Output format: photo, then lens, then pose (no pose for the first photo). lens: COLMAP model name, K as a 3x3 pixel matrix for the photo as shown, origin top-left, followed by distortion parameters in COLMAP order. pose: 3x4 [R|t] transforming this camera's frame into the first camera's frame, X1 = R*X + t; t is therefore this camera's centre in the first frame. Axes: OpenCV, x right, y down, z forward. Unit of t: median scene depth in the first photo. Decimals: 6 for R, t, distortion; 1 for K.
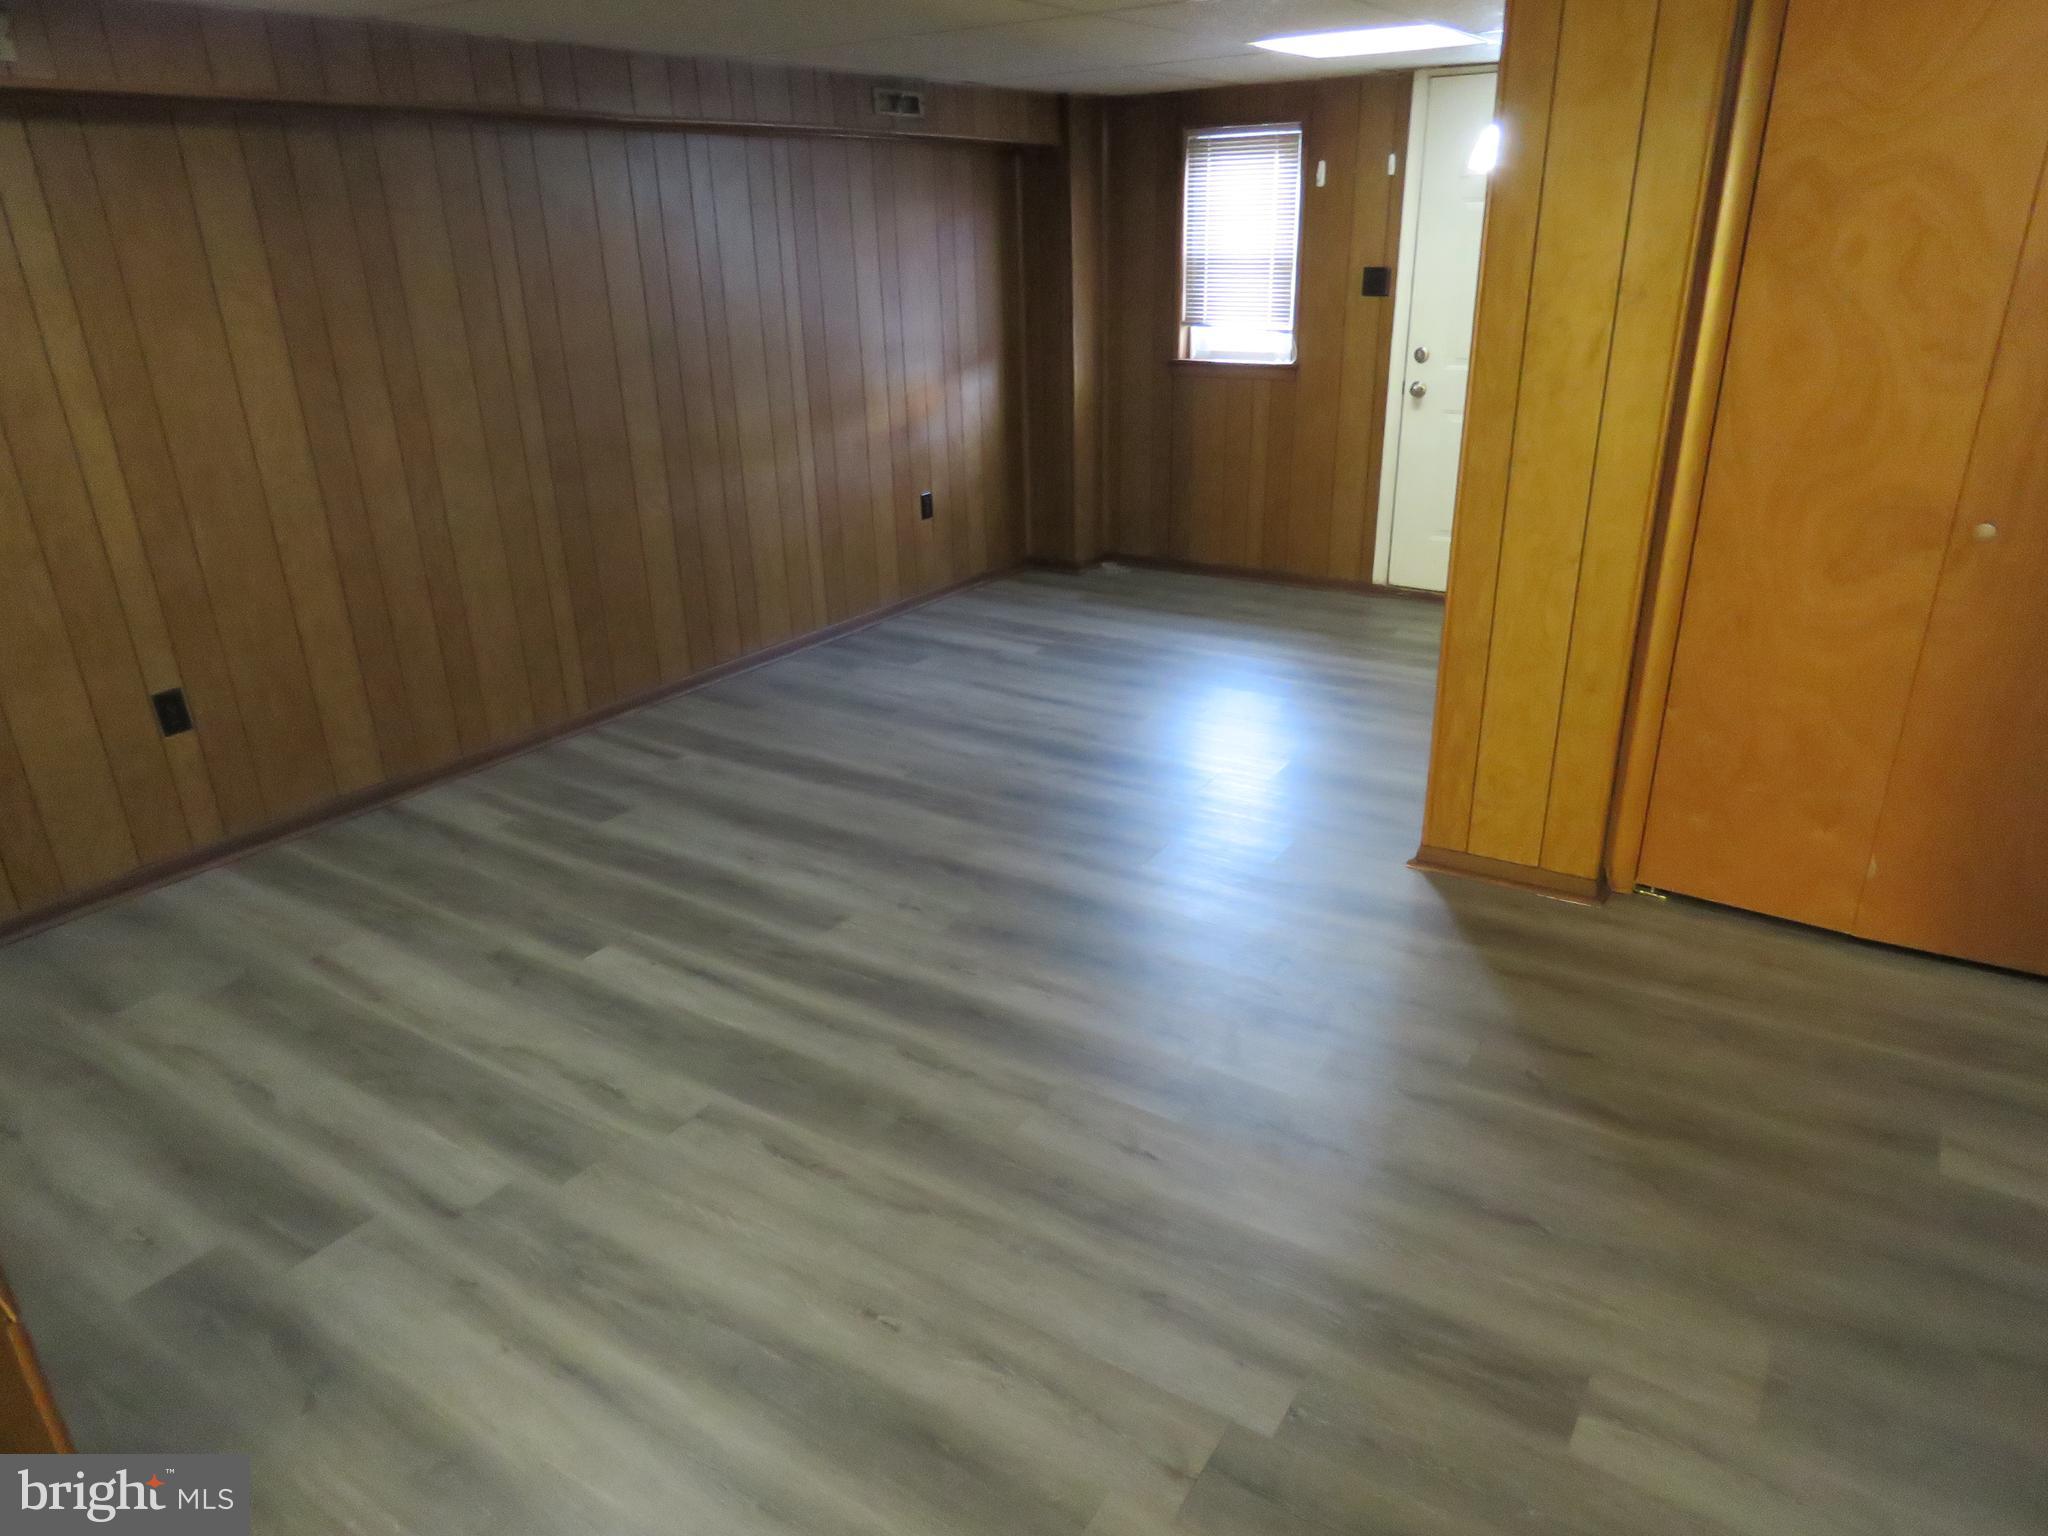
lens RADIAL K [[1313.0, 0, 1021.0], [0, 1313.0, 768.6], [0, 0, 1]] dist [0.002277, 0.002093]
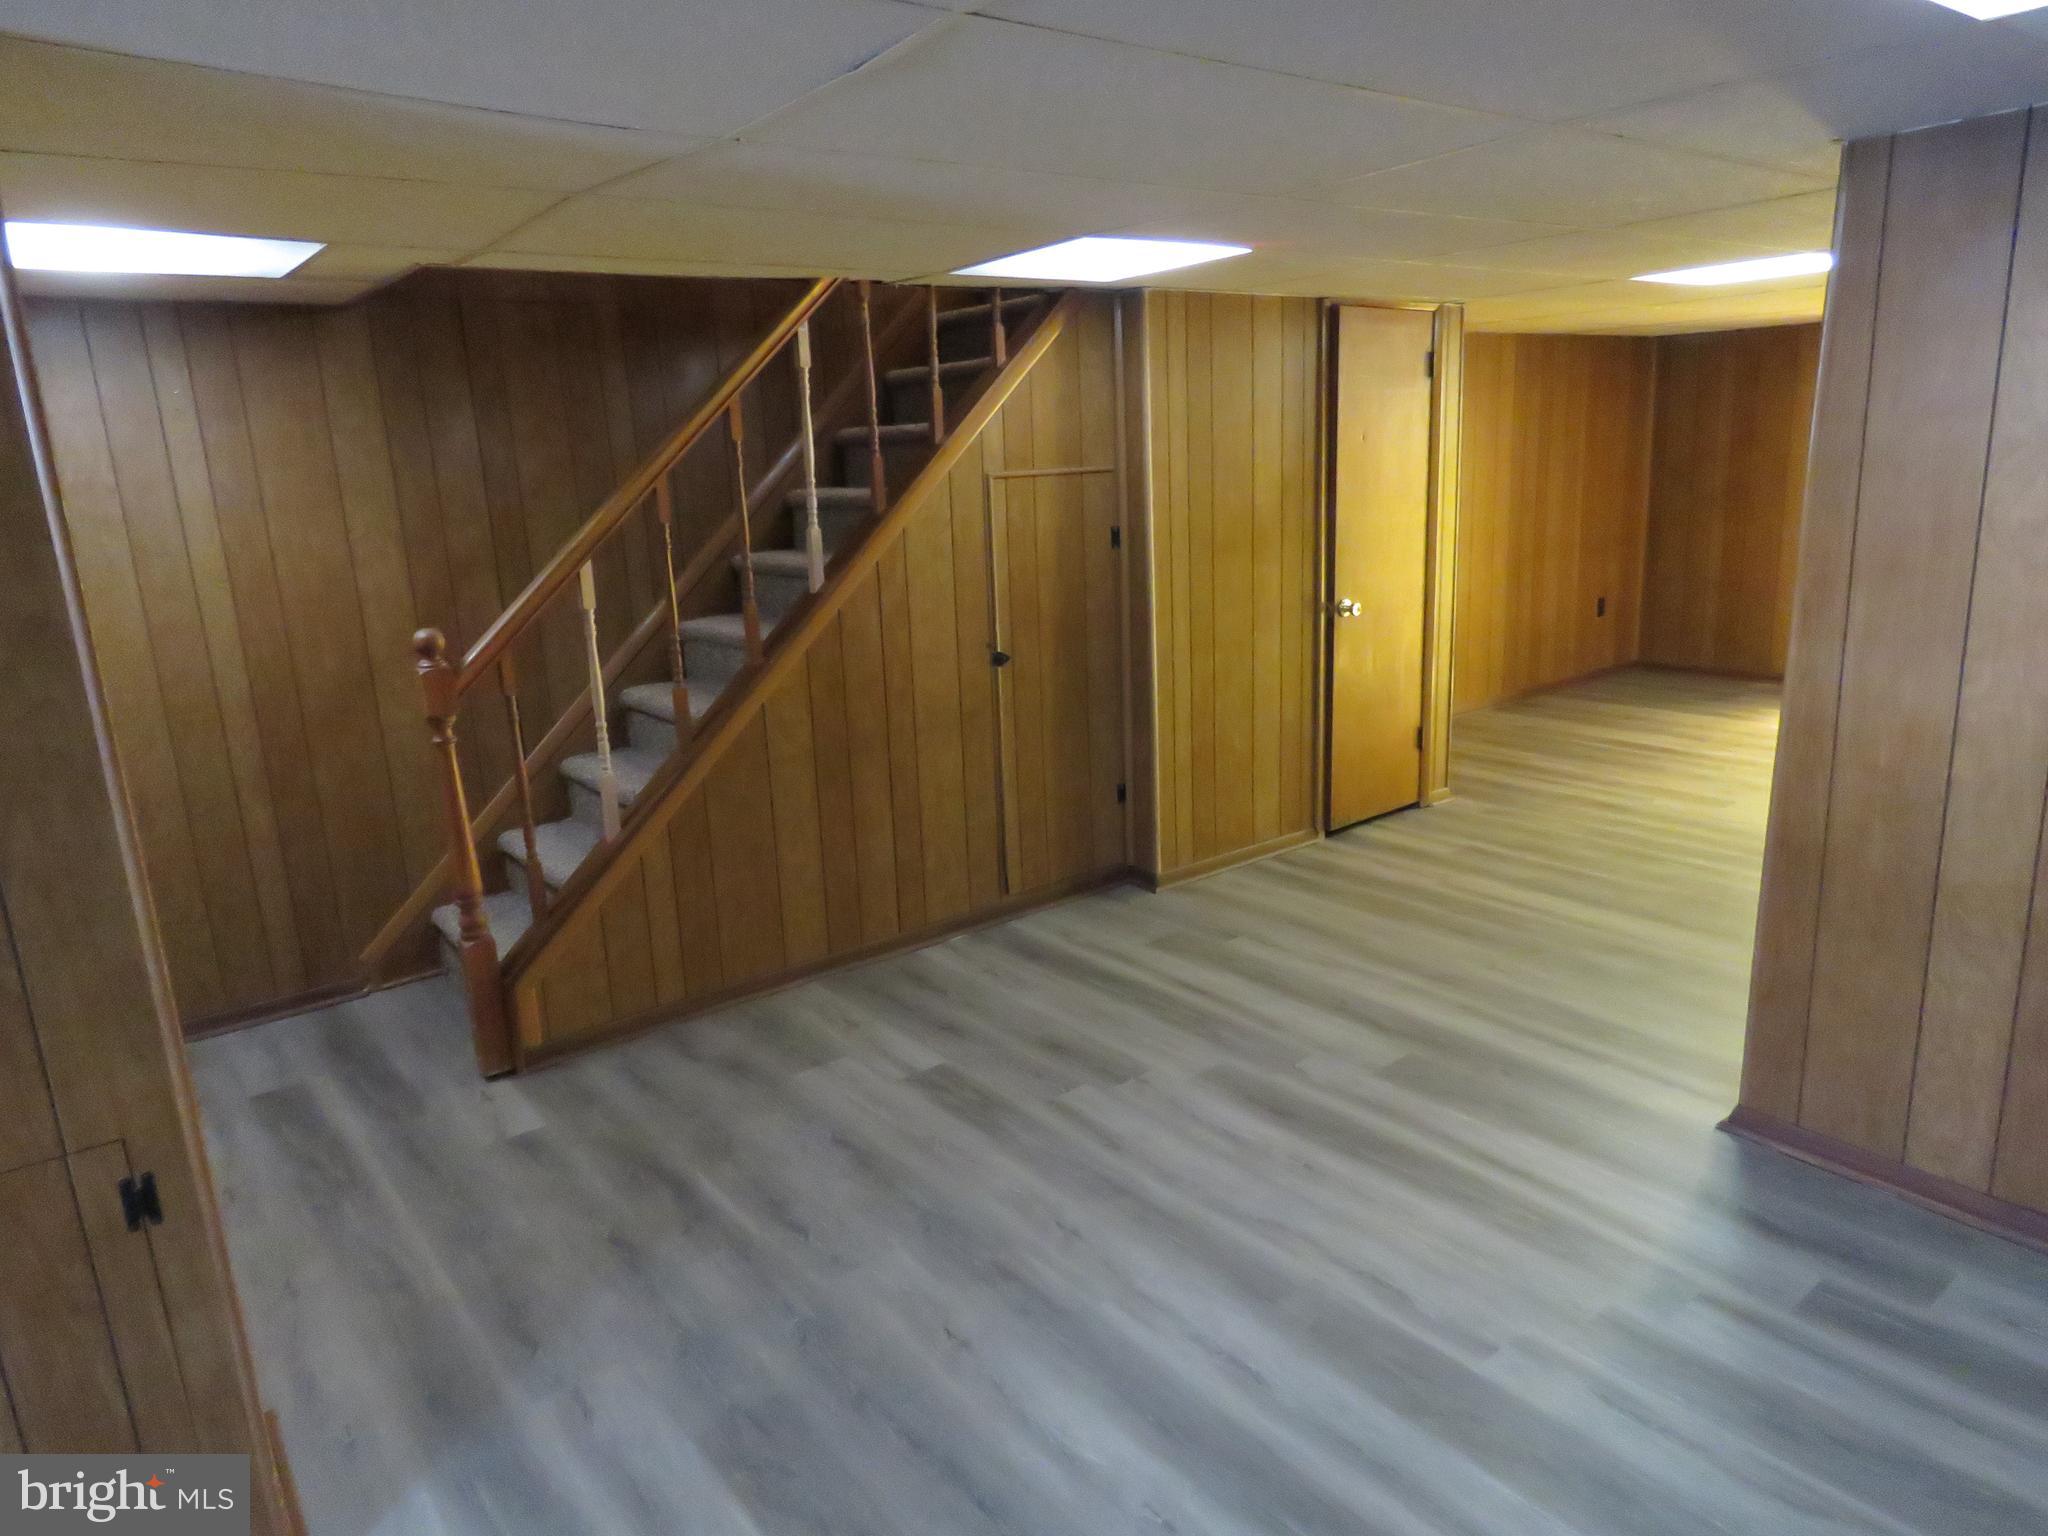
lens RADIAL K [[1313.0, 0, 1021.0], [0, 1313.0, 768.6], [0, 0, 1]] dist [0.002277, 0.002093]
pose [[-0.944778, -0.011826, 0.327498, -0.238495], [0.186301, 0.802771, 0.566437, -0.676286], [-0.269604, 0.596170, -0.756237, 1.608955]]
